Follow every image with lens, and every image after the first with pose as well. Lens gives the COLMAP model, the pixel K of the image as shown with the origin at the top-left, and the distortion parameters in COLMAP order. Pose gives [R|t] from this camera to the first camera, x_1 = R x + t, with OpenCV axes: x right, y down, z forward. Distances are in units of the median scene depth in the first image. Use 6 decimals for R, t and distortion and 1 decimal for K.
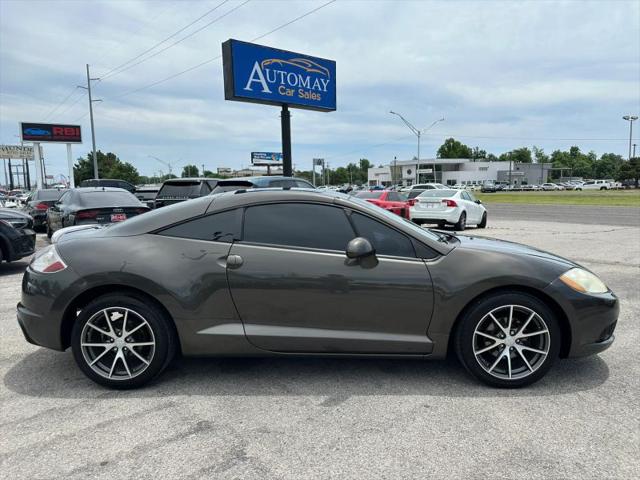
lens RADIAL K [[456.4, 0, 319.2], [0, 456.4, 236.4], [0, 0, 1]] dist [0.028707, -0.036017]
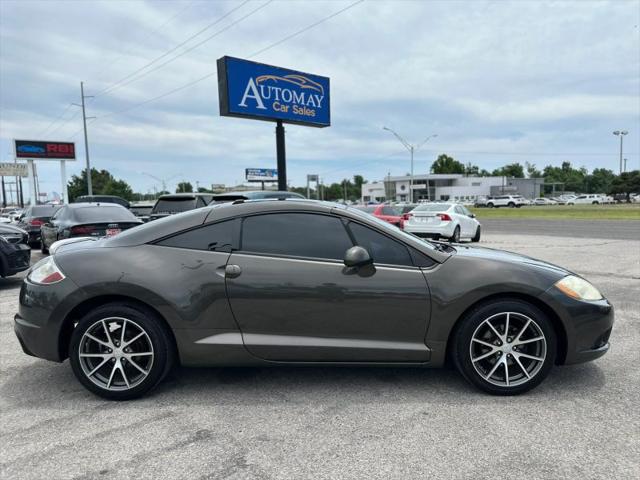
lens RADIAL K [[456.4, 0, 318.1], [0, 456.4, 243.0], [0, 0, 1]] dist [0.028707, -0.036017]
pose [[0.999933, -0.005863, 0.009968, -0.006393], [0.006068, 0.999768, -0.020690, 0.013186], [-0.009845, 0.020750, 0.999736, -0.007187]]
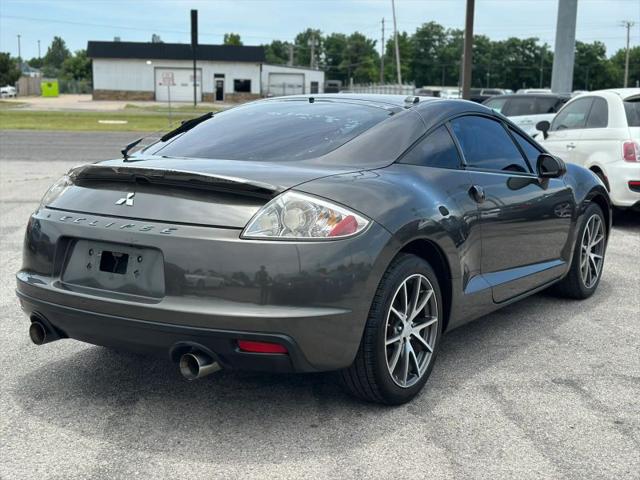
lens RADIAL K [[906.6, 0, 318.9], [0, 906.6, 241.9], [0, 0, 1]] dist [0.094592, 0.000000]
pose [[0.530633, -0.117105, 0.839473, -1.368402], [0.074998, 0.993012, 0.091116, -0.017243], [-0.844277, 0.014610, 0.535708, 0.358600]]
